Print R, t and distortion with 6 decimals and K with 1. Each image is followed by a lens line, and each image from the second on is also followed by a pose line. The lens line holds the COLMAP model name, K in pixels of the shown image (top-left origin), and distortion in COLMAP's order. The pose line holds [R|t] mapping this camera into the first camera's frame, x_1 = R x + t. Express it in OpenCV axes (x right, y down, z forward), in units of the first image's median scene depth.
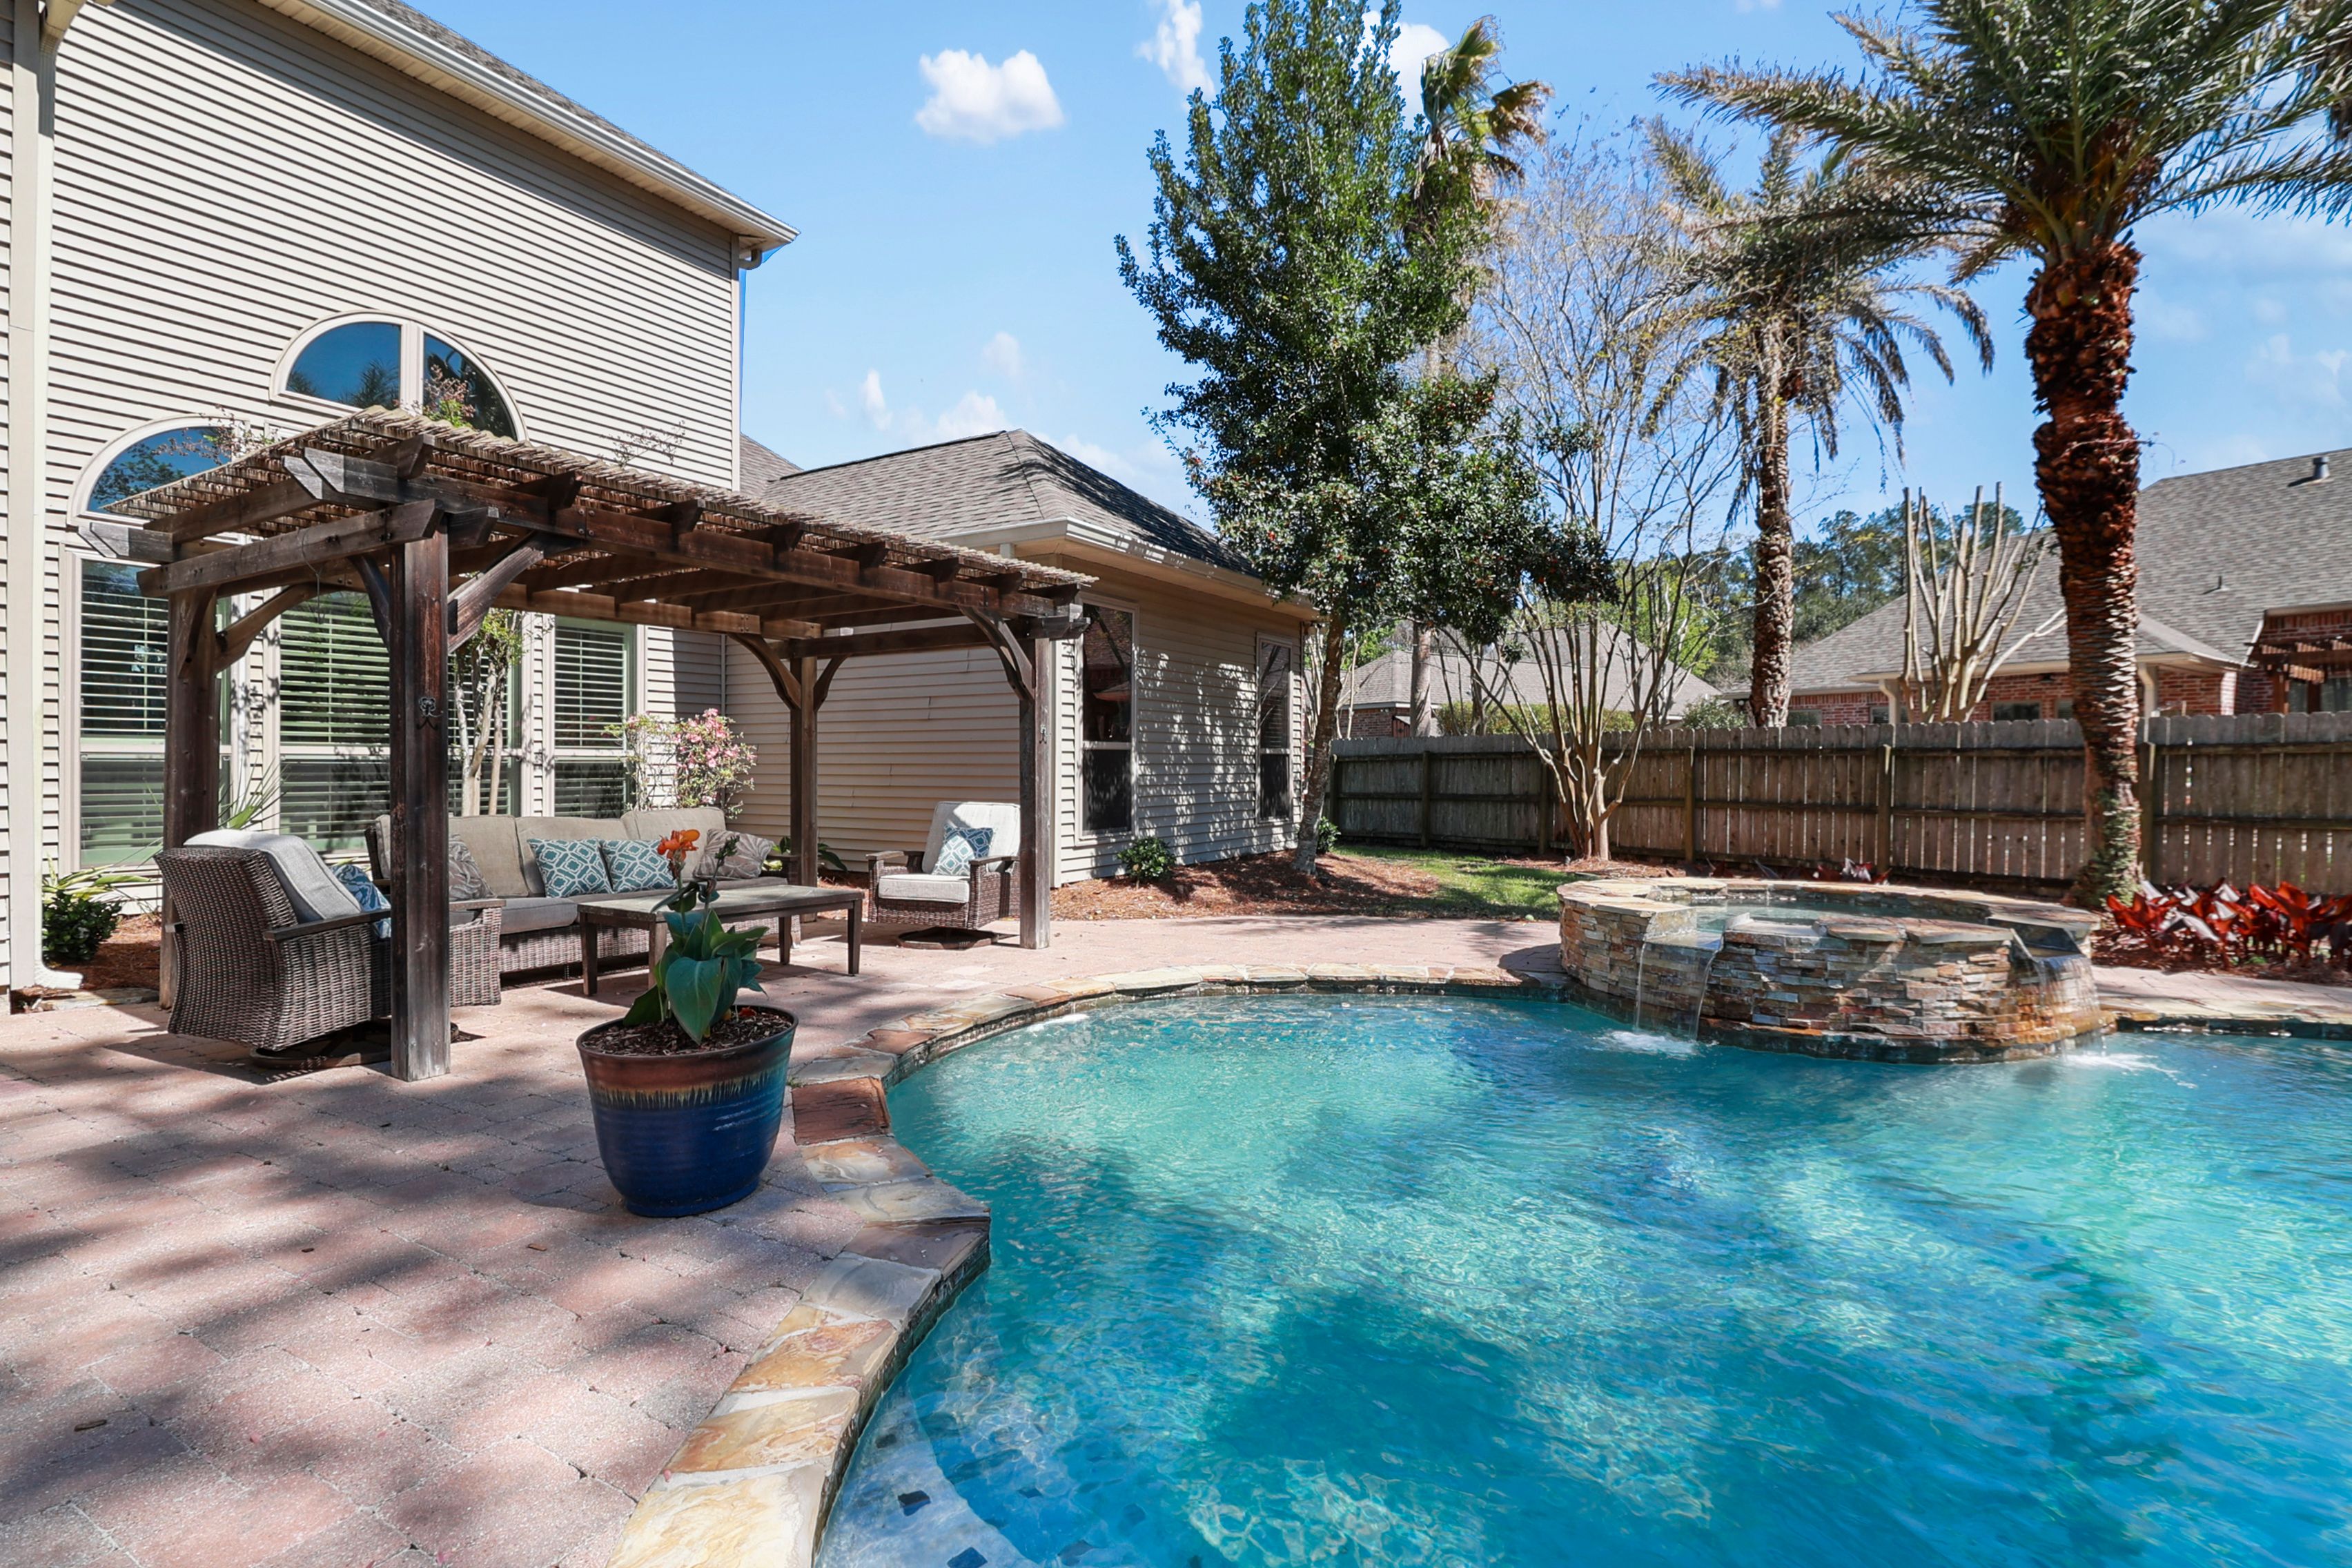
lens RADIAL K [[1088.4, 0, 1211.8], [0, 1088.4, 761.4], [0, 0, 1]] dist [0.011489, 0.000130]
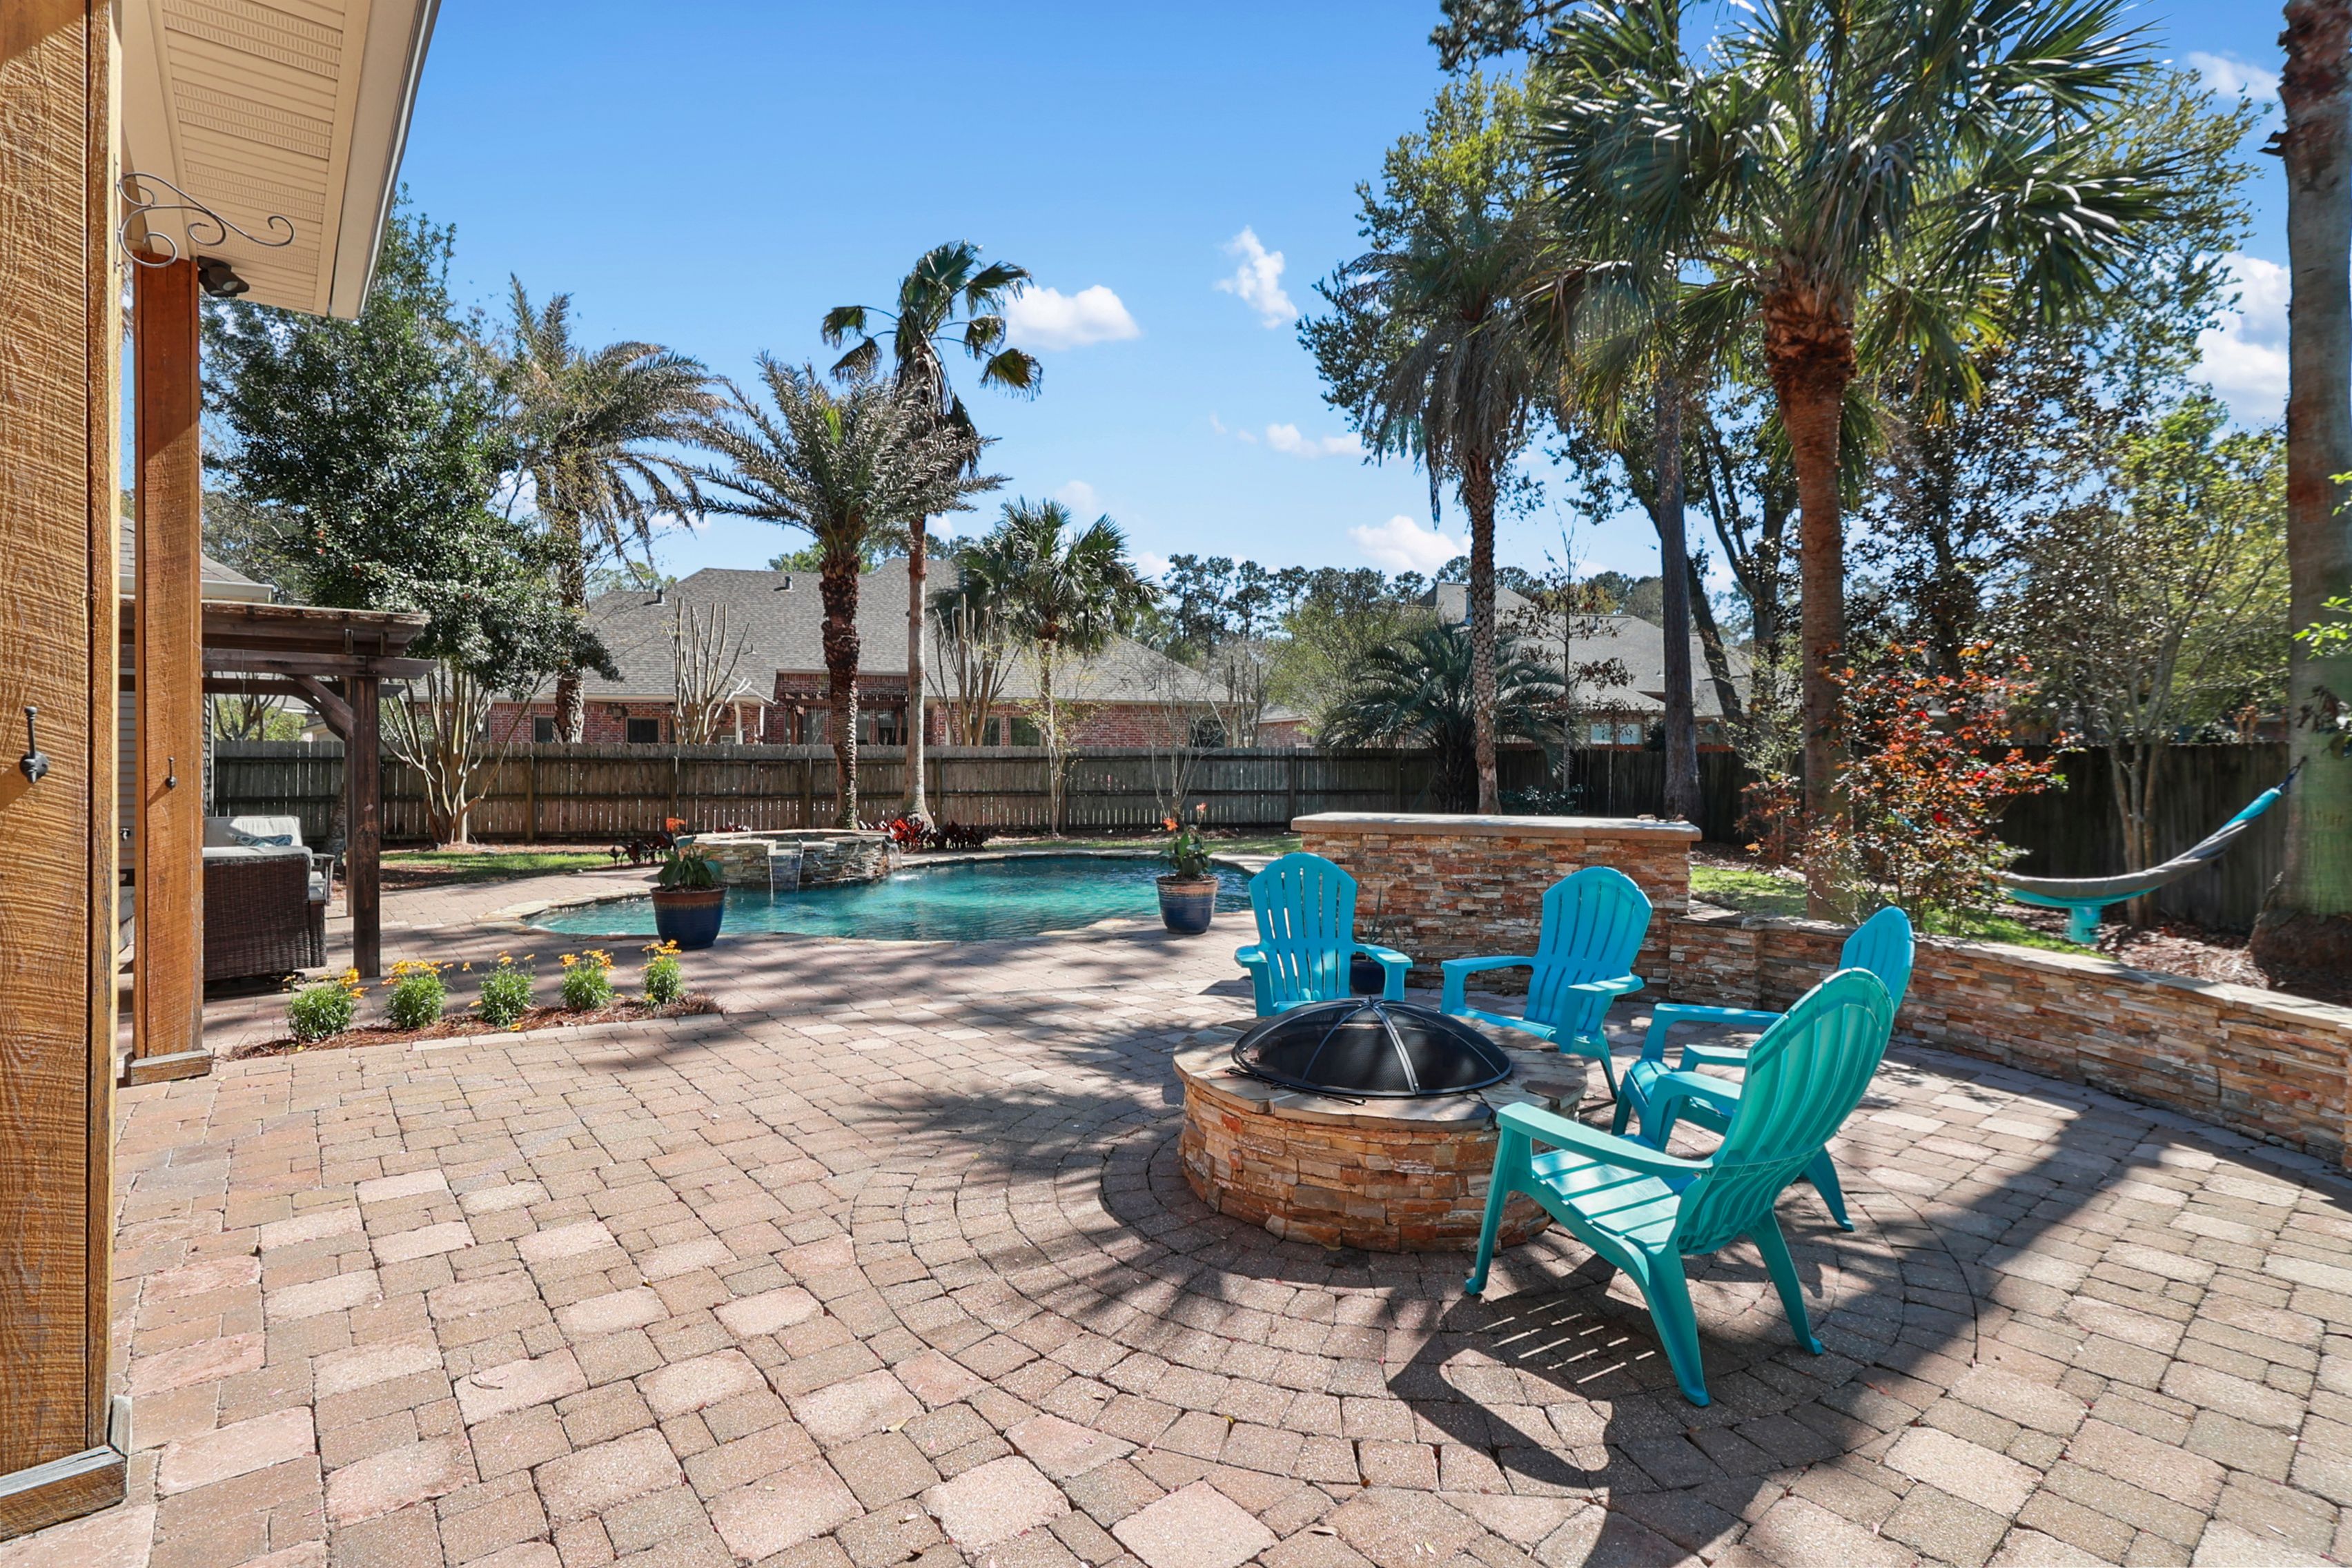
lens RADIAL K [[1105.9, 0, 1187.6], [0, 1105.9, 756.3], [0, 0, 1]] dist [0.016966, -0.007094]
pose [[0.349882, -0.000721, 0.936793, -1.013289], [-0.007648, 0.999964, 0.003625, -0.041810], [-0.936762, -0.008433, 0.349864, -0.446341]]
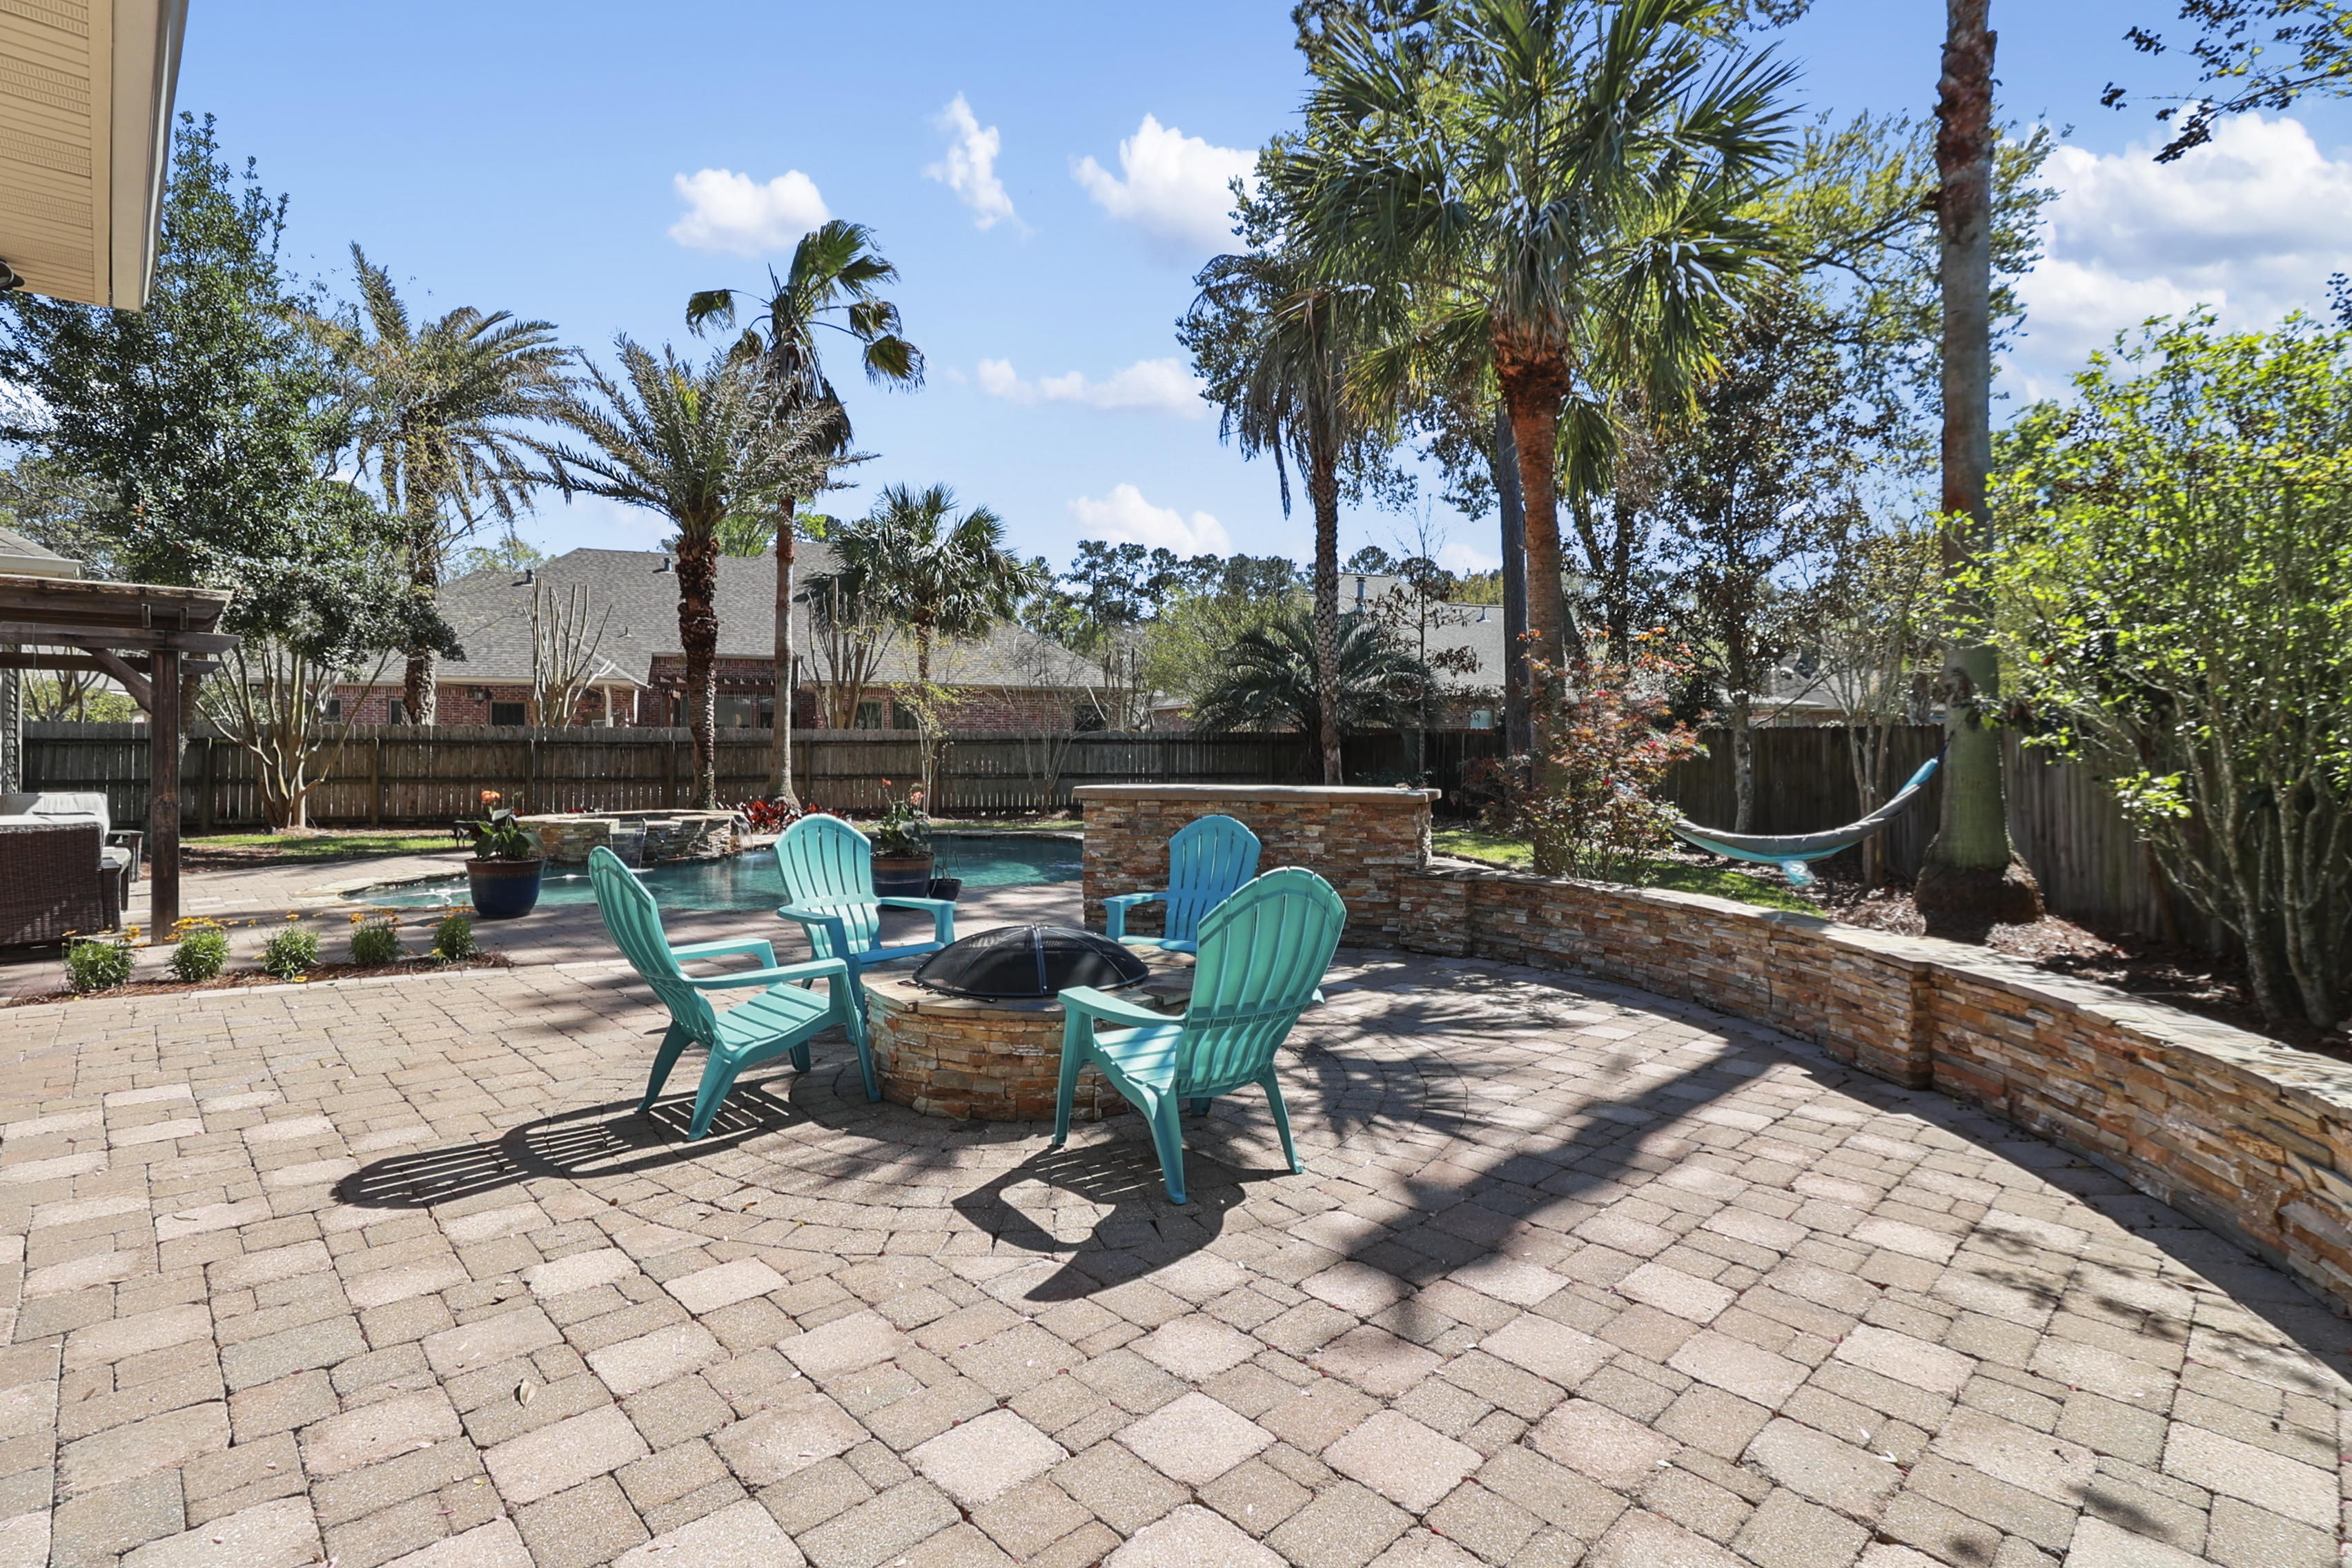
lens RADIAL K [[1120.2, 0, 1188.2], [0, 1120.2, 738.4], [0, 0, 1]] dist [0.006850, -0.000585]
pose [[0.278185, 0.004900, 0.960515, -1.061171], [-0.007984, 0.999964, -0.002789, -0.029673], [-0.960494, -0.006893, 0.278214, -0.580203]]
